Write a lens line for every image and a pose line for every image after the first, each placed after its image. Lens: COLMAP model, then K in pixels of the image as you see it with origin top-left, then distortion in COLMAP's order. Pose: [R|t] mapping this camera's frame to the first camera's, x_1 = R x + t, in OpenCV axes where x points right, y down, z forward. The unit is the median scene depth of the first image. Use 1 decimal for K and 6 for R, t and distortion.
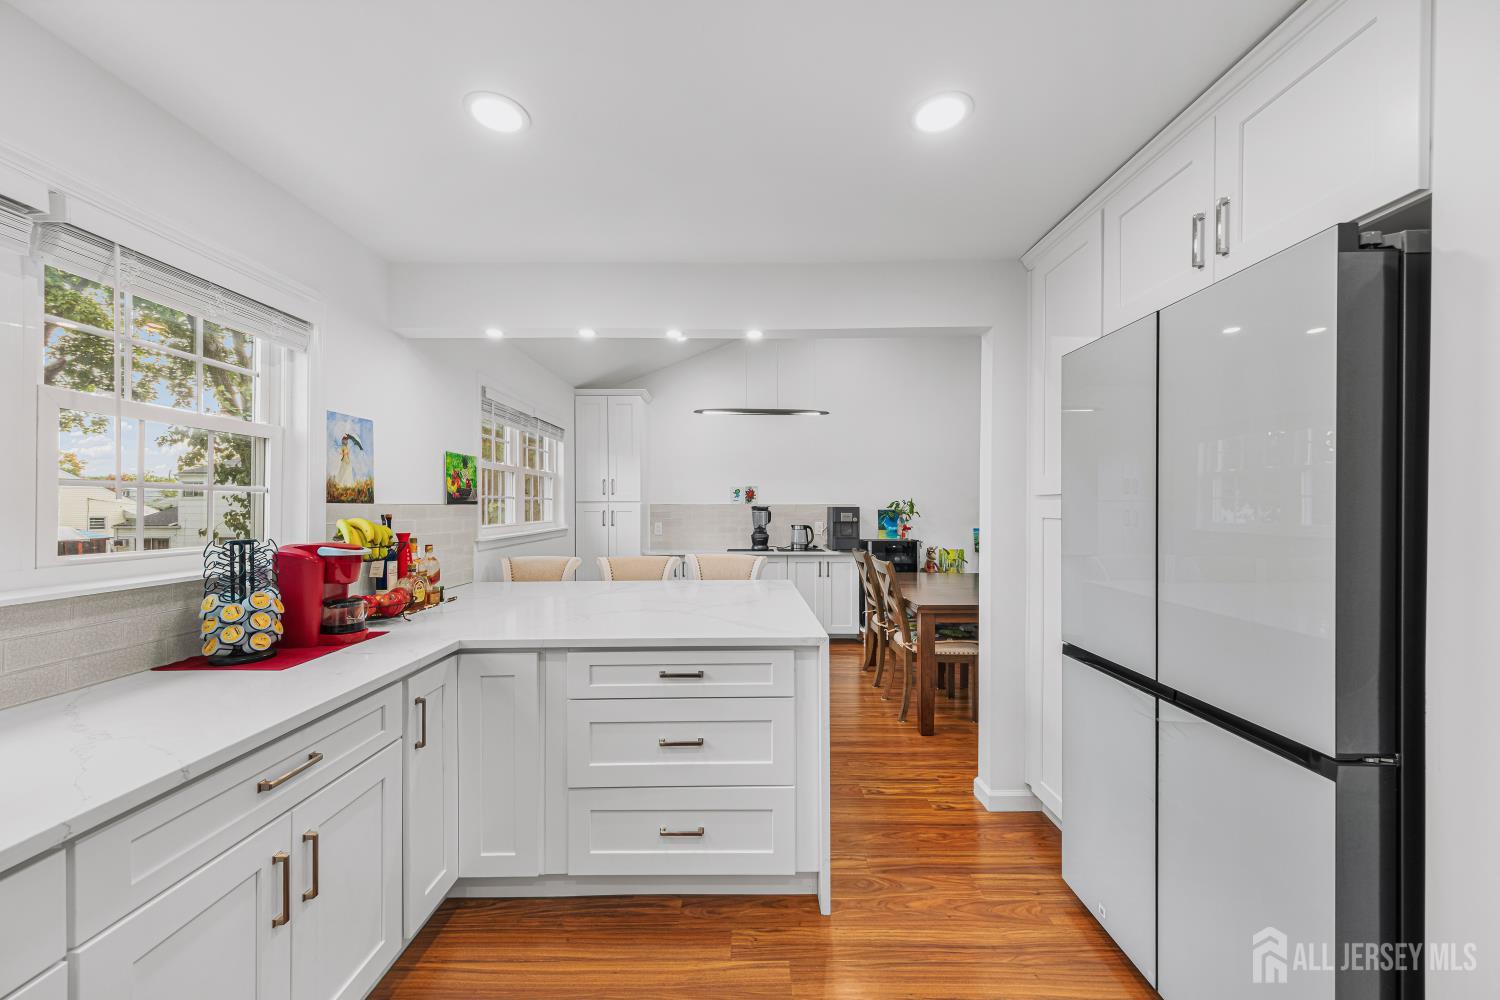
lens RADIAL K [[556.7, 0, 741.4], [0, 556.7, 509.2], [0, 0, 1]] dist [0.008375, -0.000745]
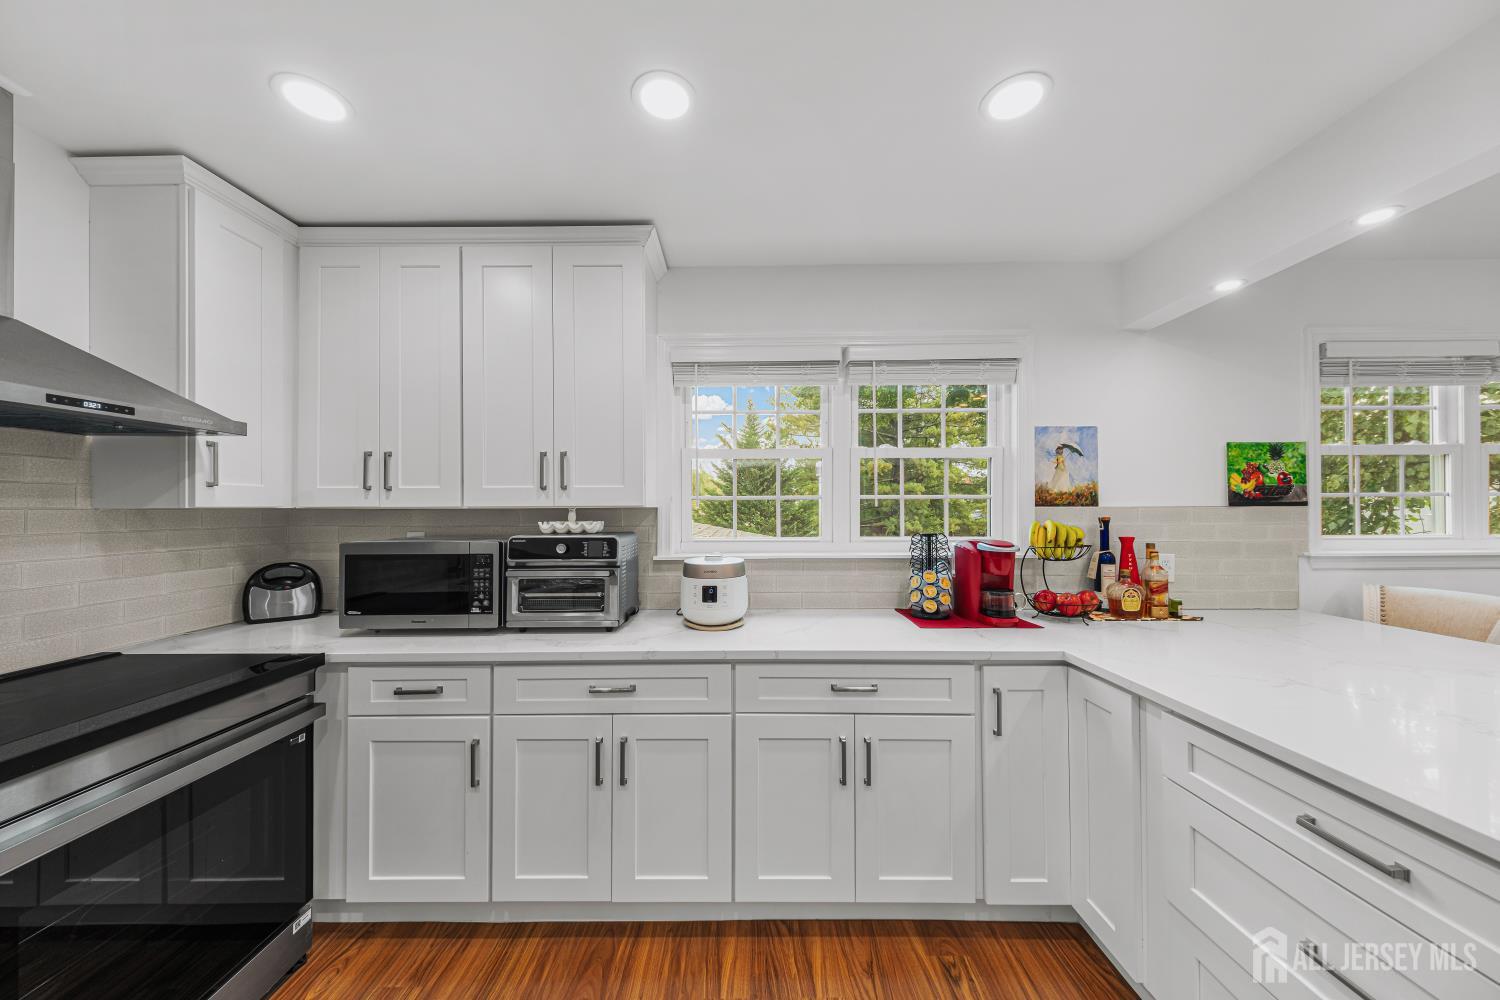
lens RADIAL K [[507.1, 0, 748.9], [0, 507.1, 503.9], [0, 0, 1]] dist [0.006715, -0.001811]
pose [[0.004487, -0.009254, -0.999947, 0.286724], [-0.000804, 0.999957, -0.009258, -0.006307], [0.999990, 0.000845, 0.004479, 0.367339]]
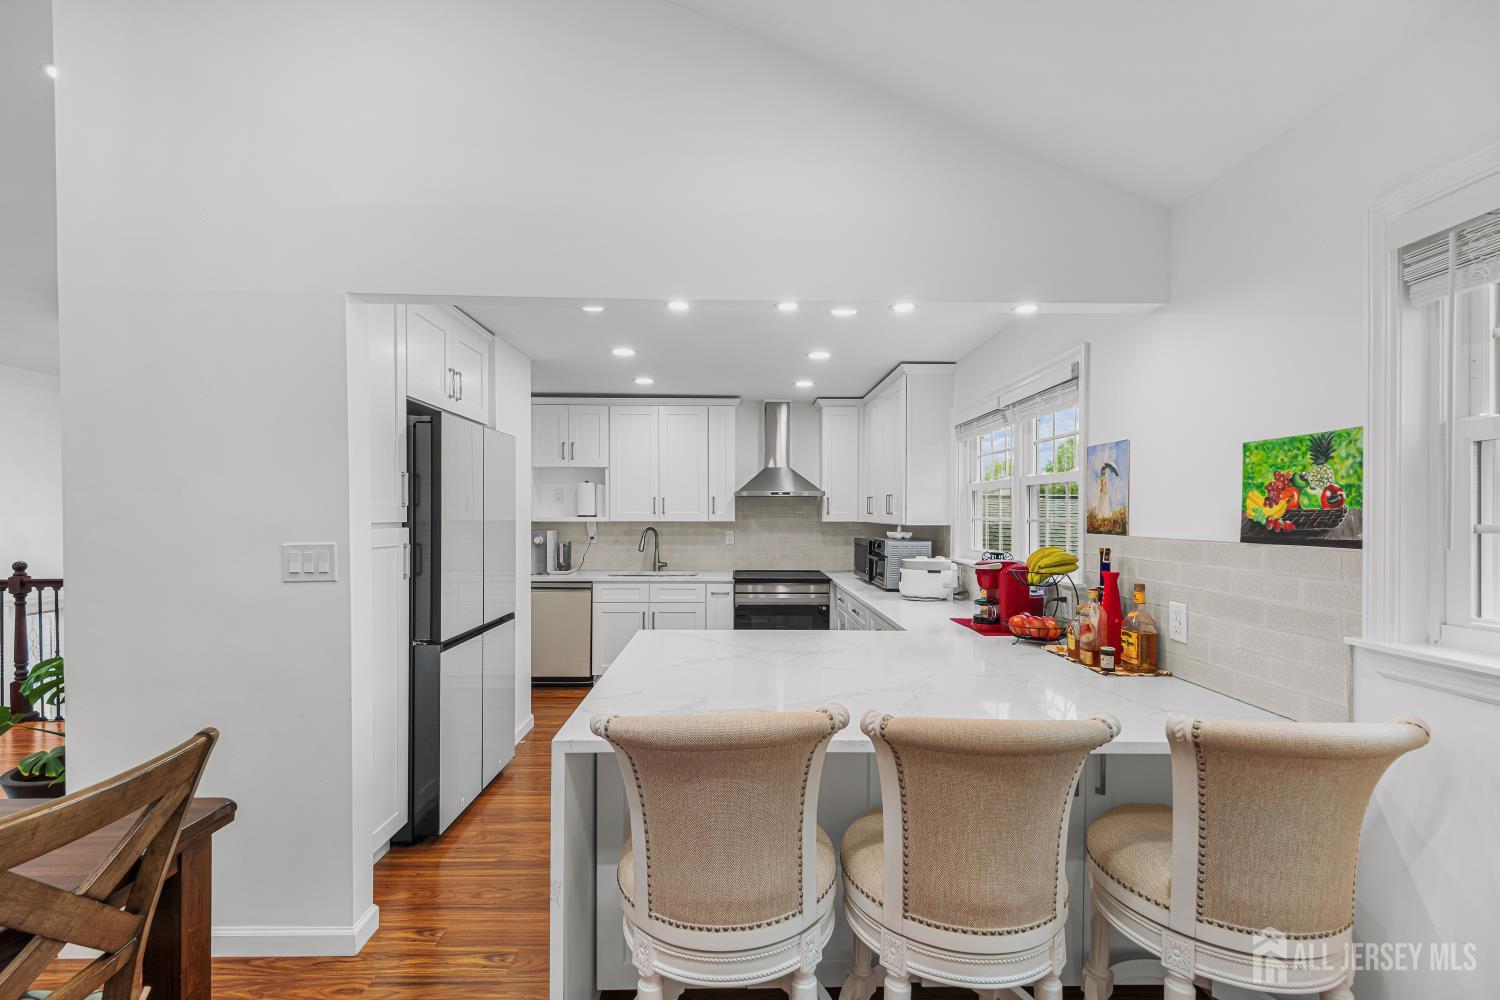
lens RADIAL K [[650.0, 0, 750.8], [0, 650.0, 518.9], [0, 0, 1]] dist [0.004298, -0.000110]
pose [[-0.999532, -0.002320, -0.030492, -0.051630], [-0.002709, 0.999916, 0.012701, -0.048992], [0.030460, 0.012778, -0.999454, 2.063950]]
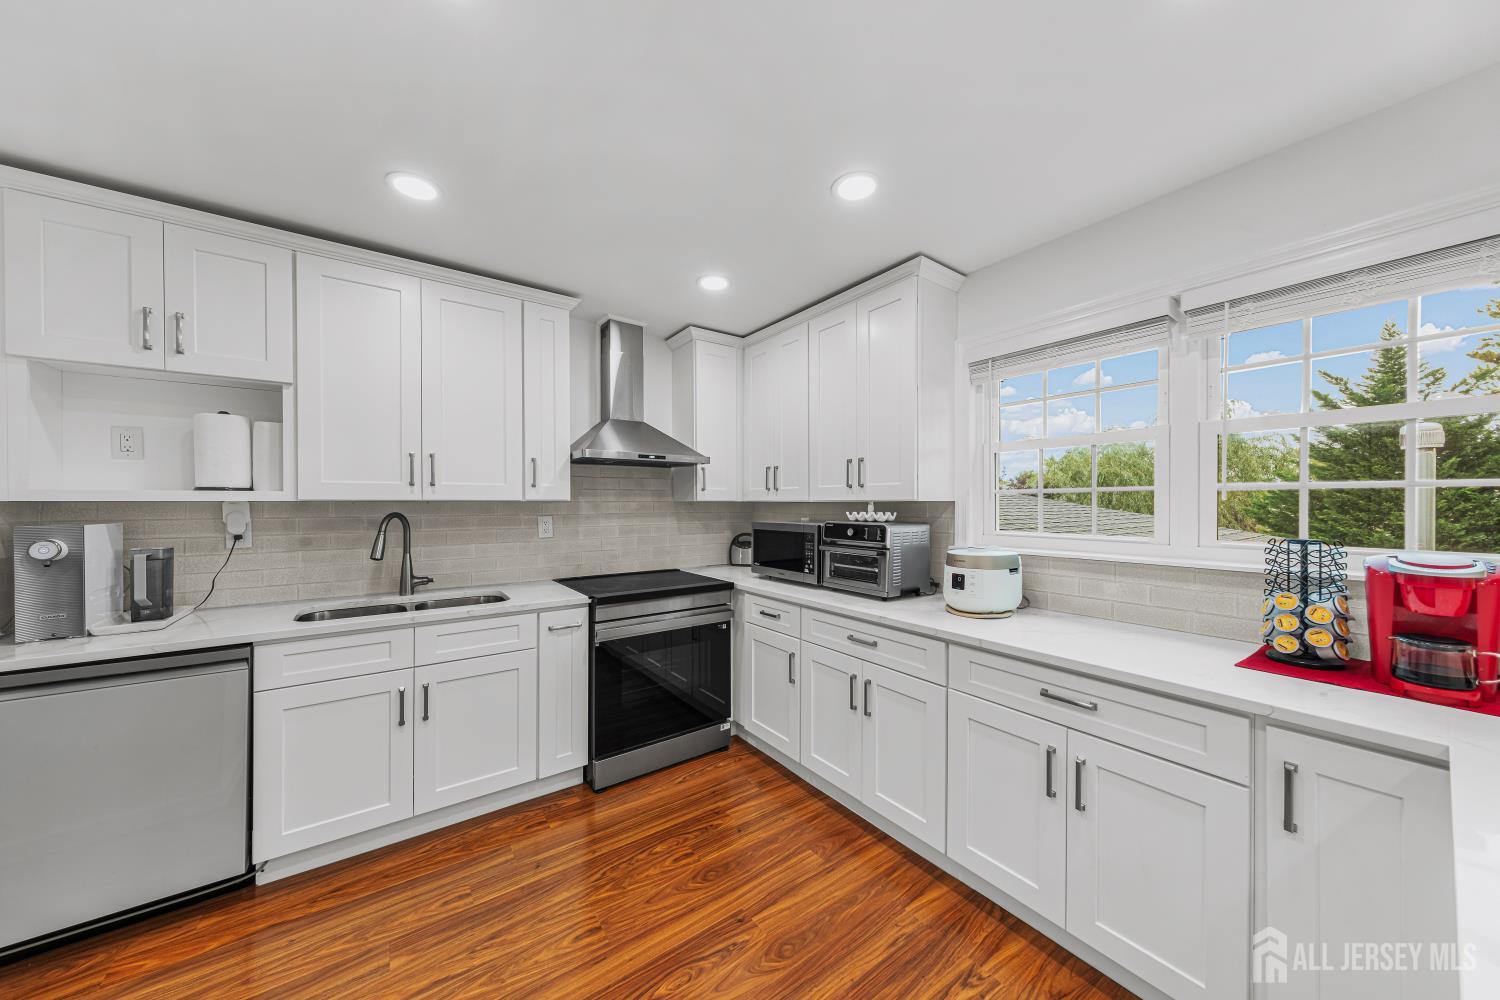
lens RADIAL K [[507.1, 0, 745.0], [0, 507.1, 502.1], [0, 0, 1]] dist [0.006715, -0.001811]
pose [[-0.809627, 0.000438, -0.586945, 0.288368], [-0.001295, 0.999996, 0.002533, -0.008057], [0.586944, 0.002811, -0.809623, 0.796334]]
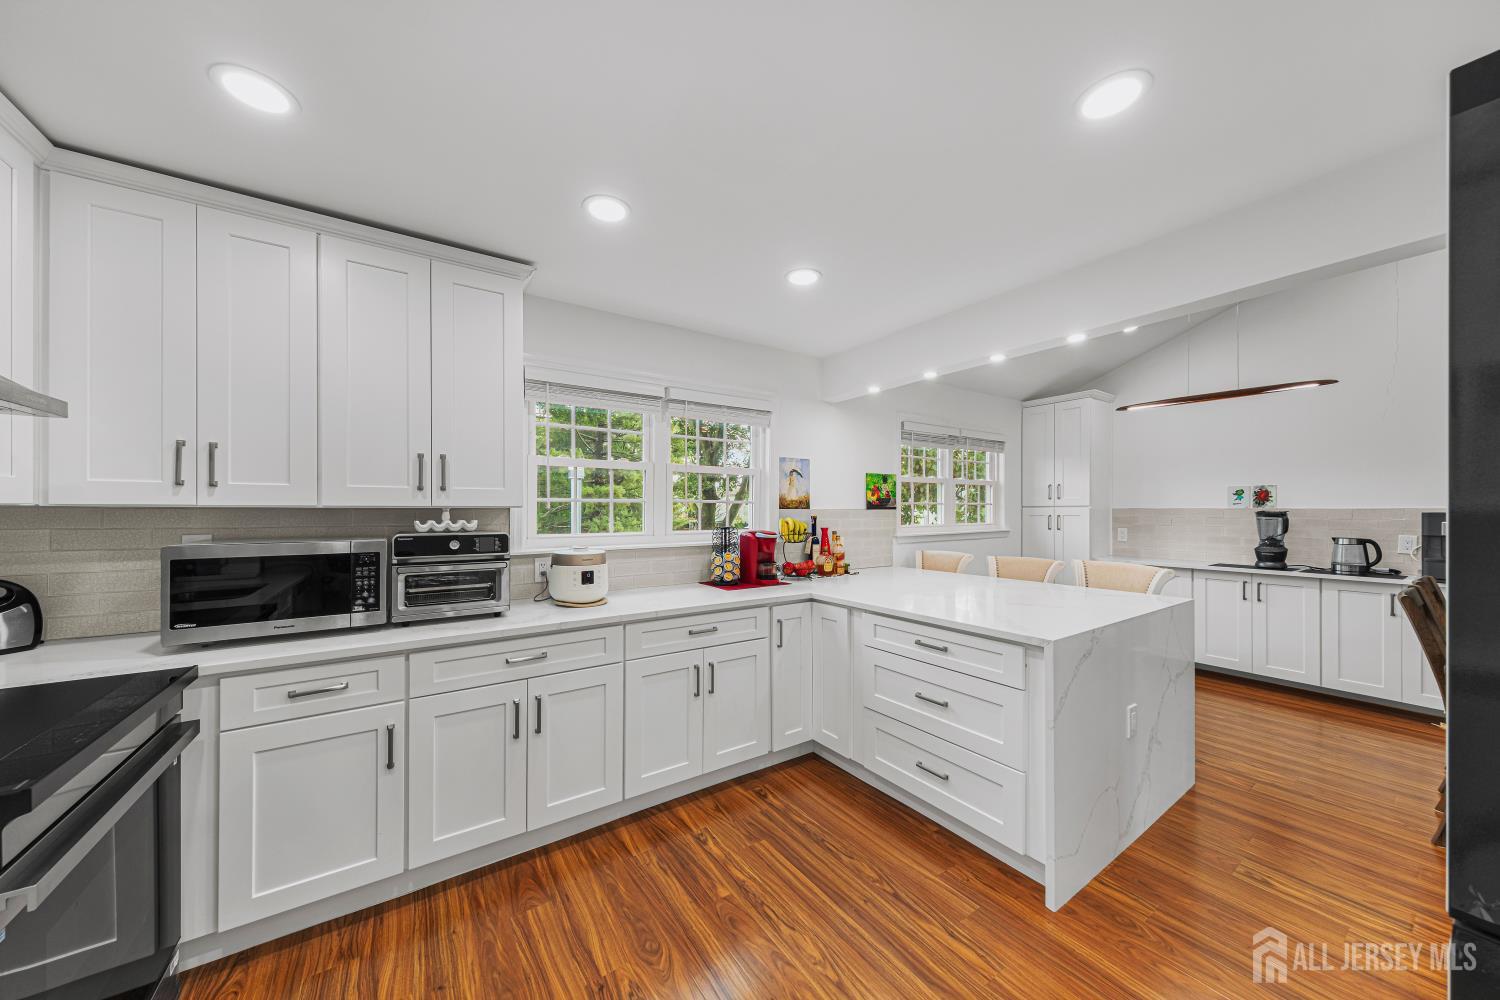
lens RADIAL K [[507.1, 0, 746.6], [0, 507.1, 507.0], [0, 0, 1]] dist [0.006715, -0.001811]
pose [[0.563077, -0.003394, -0.826397, 0.492703], [-0.005214, 0.999957, -0.007660, -0.004343], [0.826388, 0.008622, 0.563035, 0.003393]]
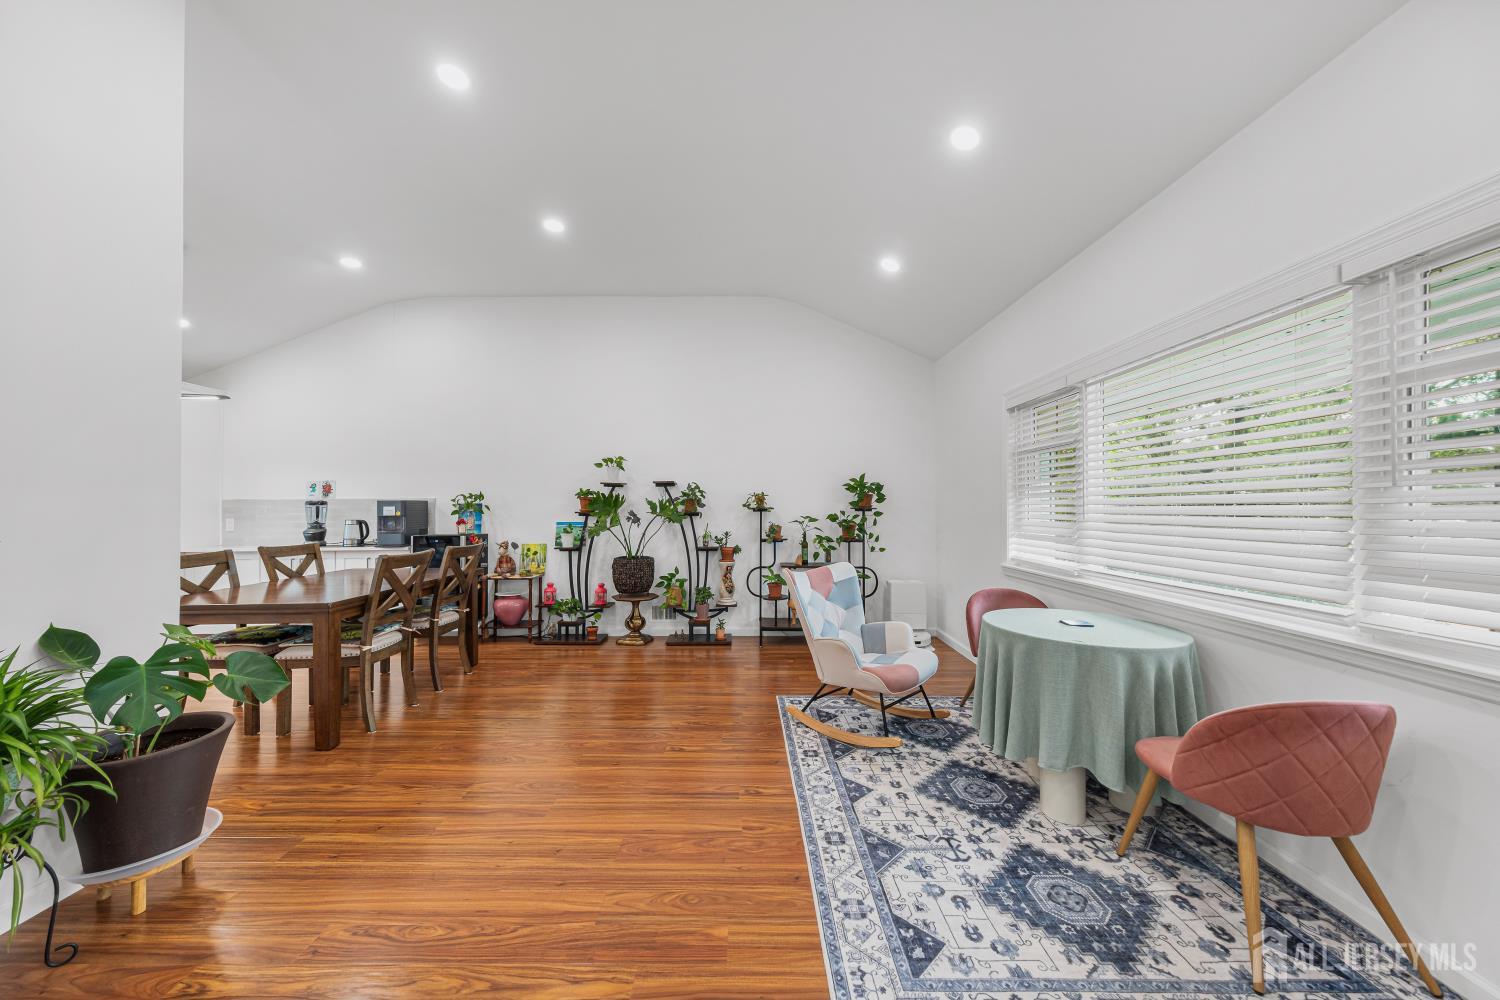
lens RADIAL K [[507.1, 0, 741.5], [0, 507.1, 503.1], [0, 0, 1]] dist [0.006715, -0.001811]
pose [[0.999971, -0.007056, -0.002951, 1.842596], [0.007016, 0.999887, -0.013326, 0.037106], [0.003045, 0.013305, 0.999907, 0.276065]]
